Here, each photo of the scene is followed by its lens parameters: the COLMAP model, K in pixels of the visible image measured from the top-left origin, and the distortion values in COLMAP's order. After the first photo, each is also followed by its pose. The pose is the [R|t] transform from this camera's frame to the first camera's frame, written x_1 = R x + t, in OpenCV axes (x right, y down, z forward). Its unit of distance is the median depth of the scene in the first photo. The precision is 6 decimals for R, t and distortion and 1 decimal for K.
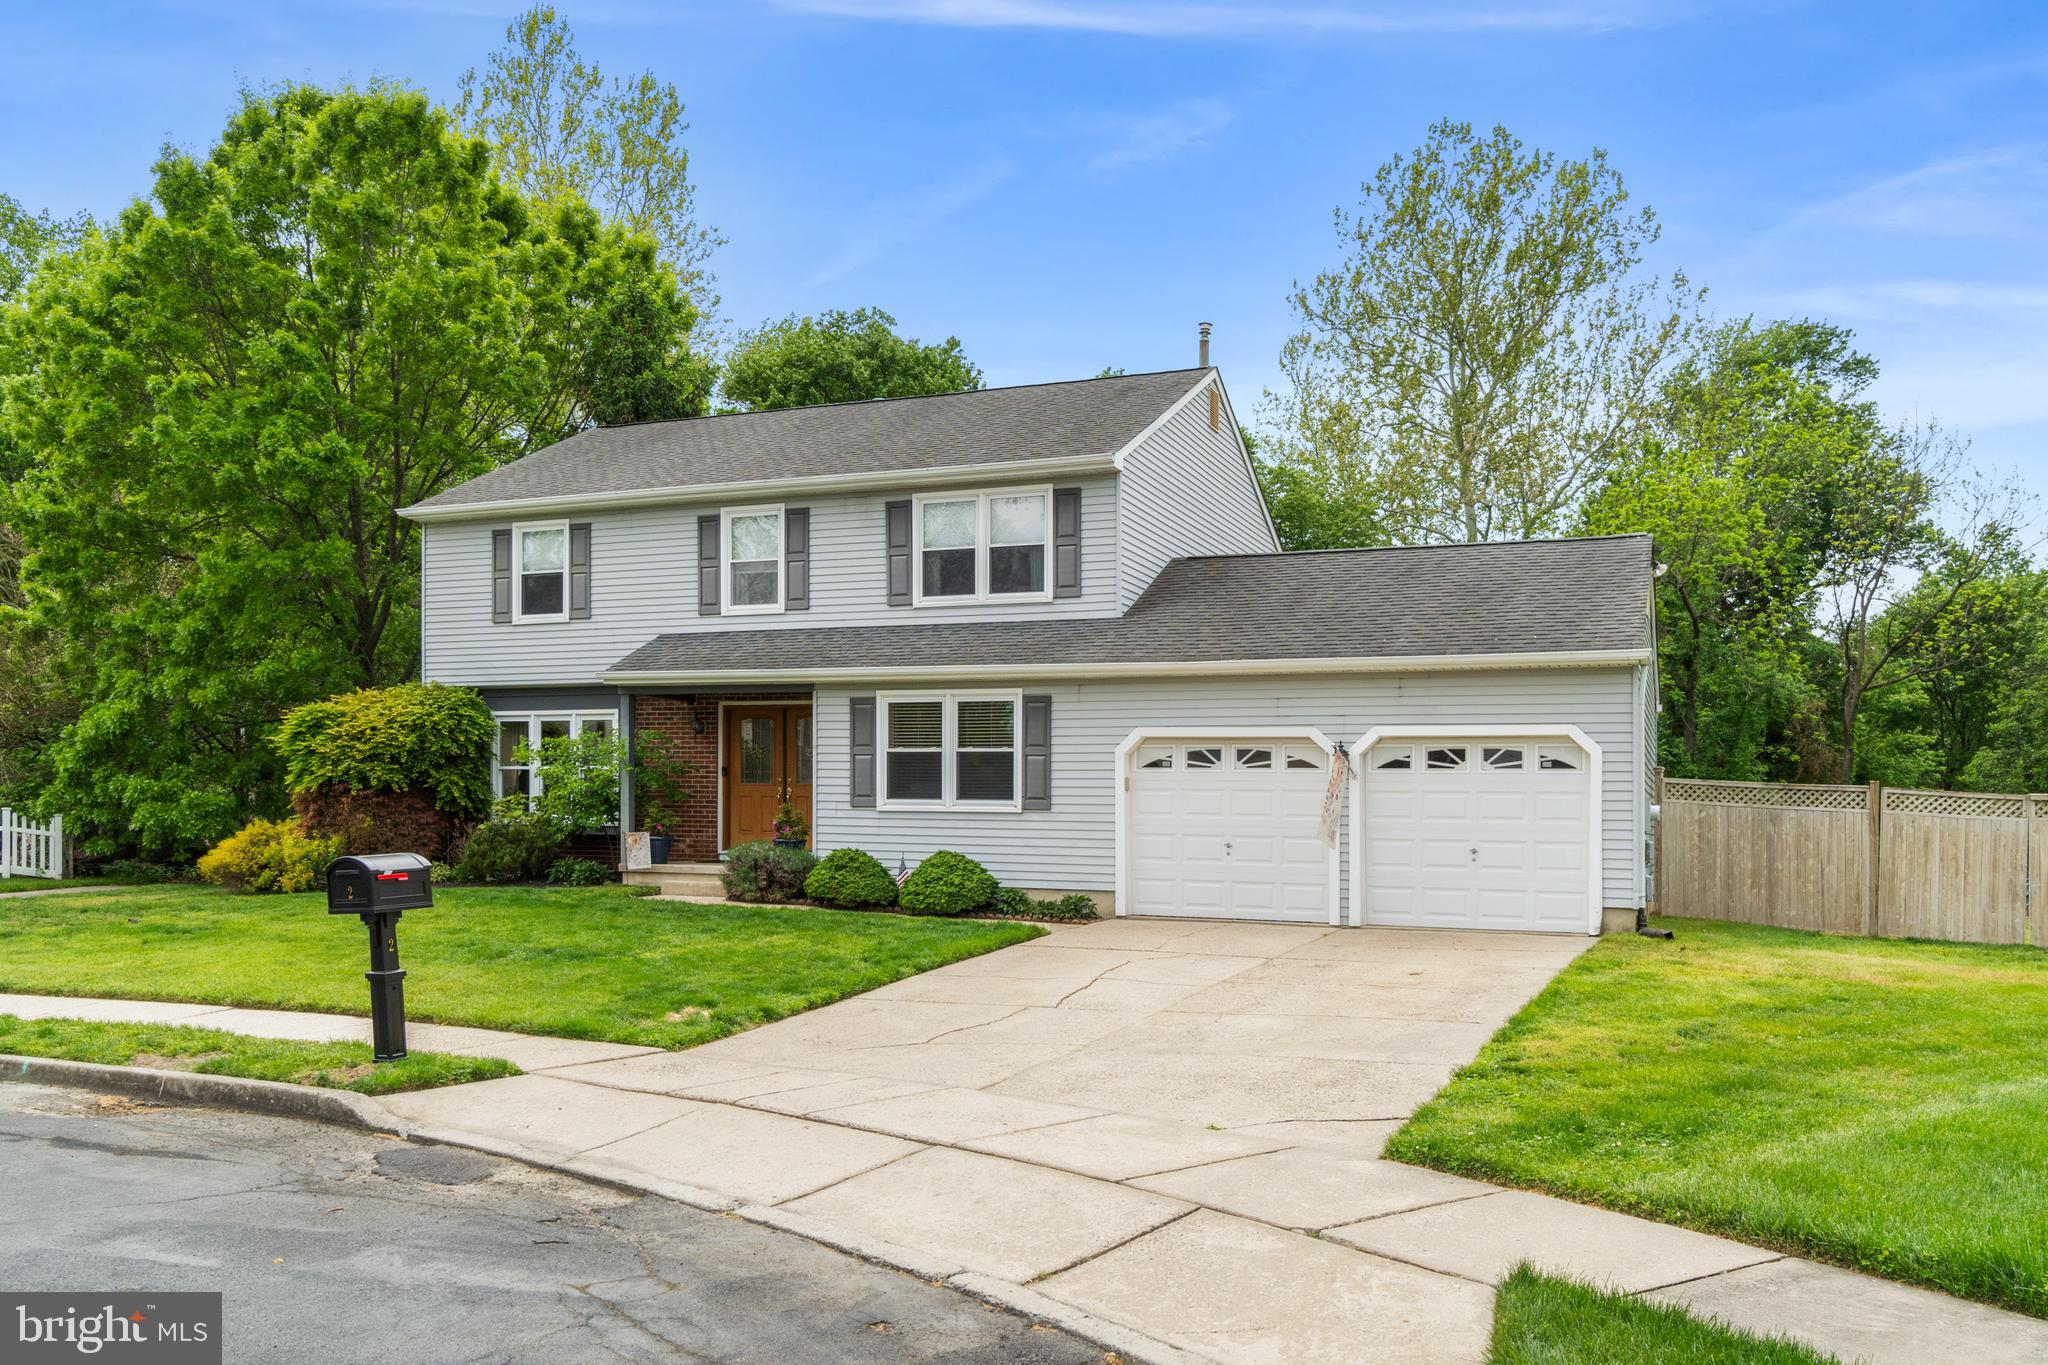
lens RADIAL K [[1634.6, 0, 983.0], [0, 1634.6, 752.5], [0, 0, 1]] dist [0.019065, 0.003698]
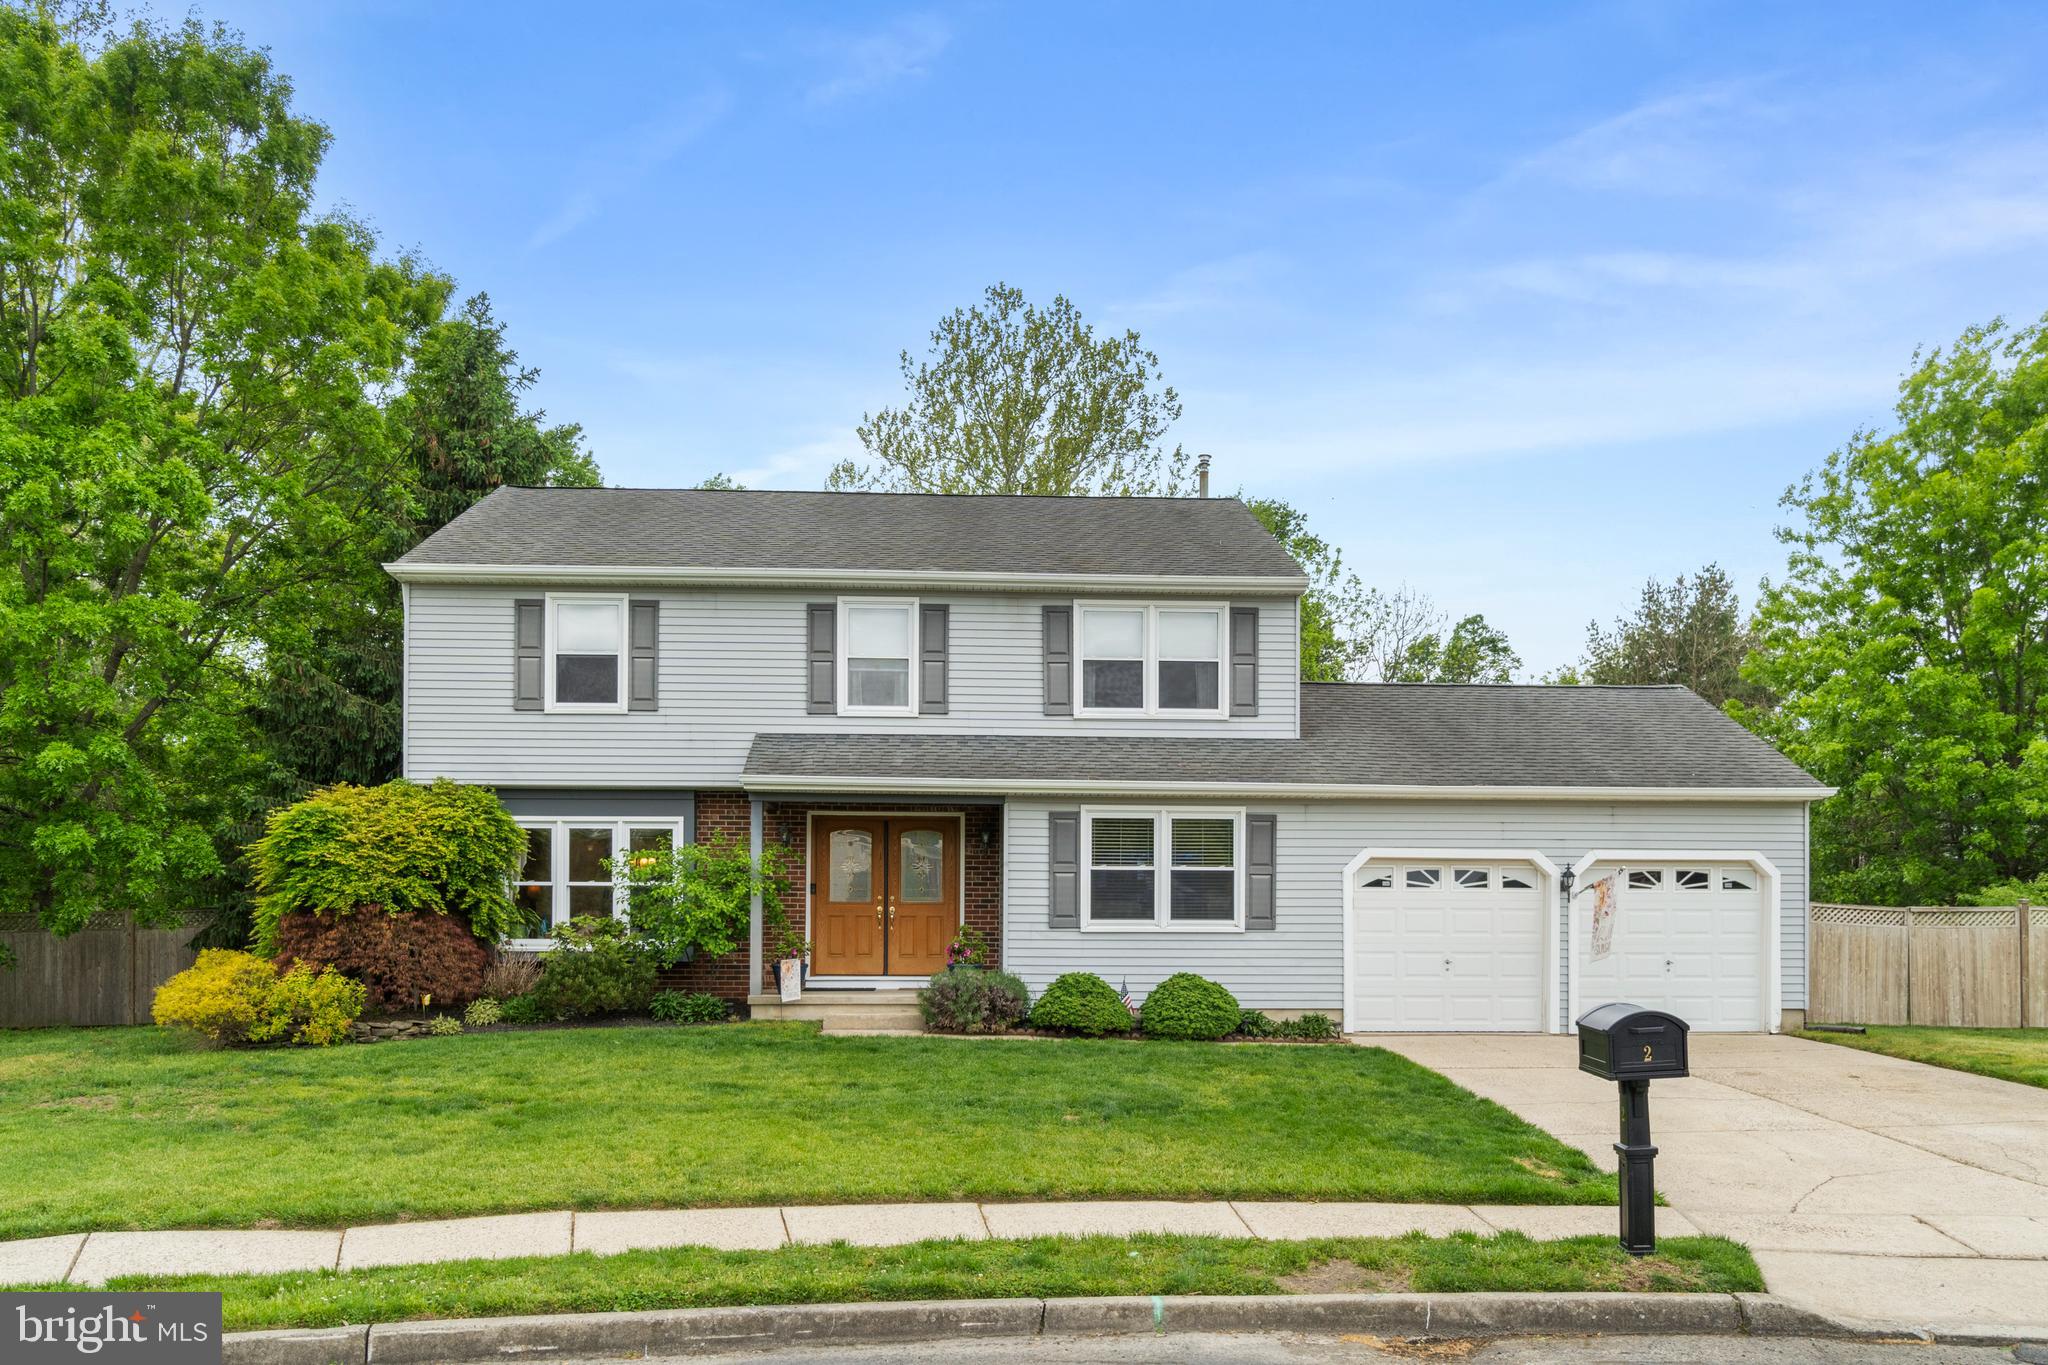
lens RADIAL K [[1520.9, 0, 1089.0], [0, 1520.9, 873.1], [0, 0, 1]] dist [-0.003384, 0.002587]
pose [[0.893451, 0.005382, 0.449128, -0.450151], [-0.007428, 0.999969, 0.002794, -0.000821], [-0.449099, -0.005832, 0.893463, 0.209973]]
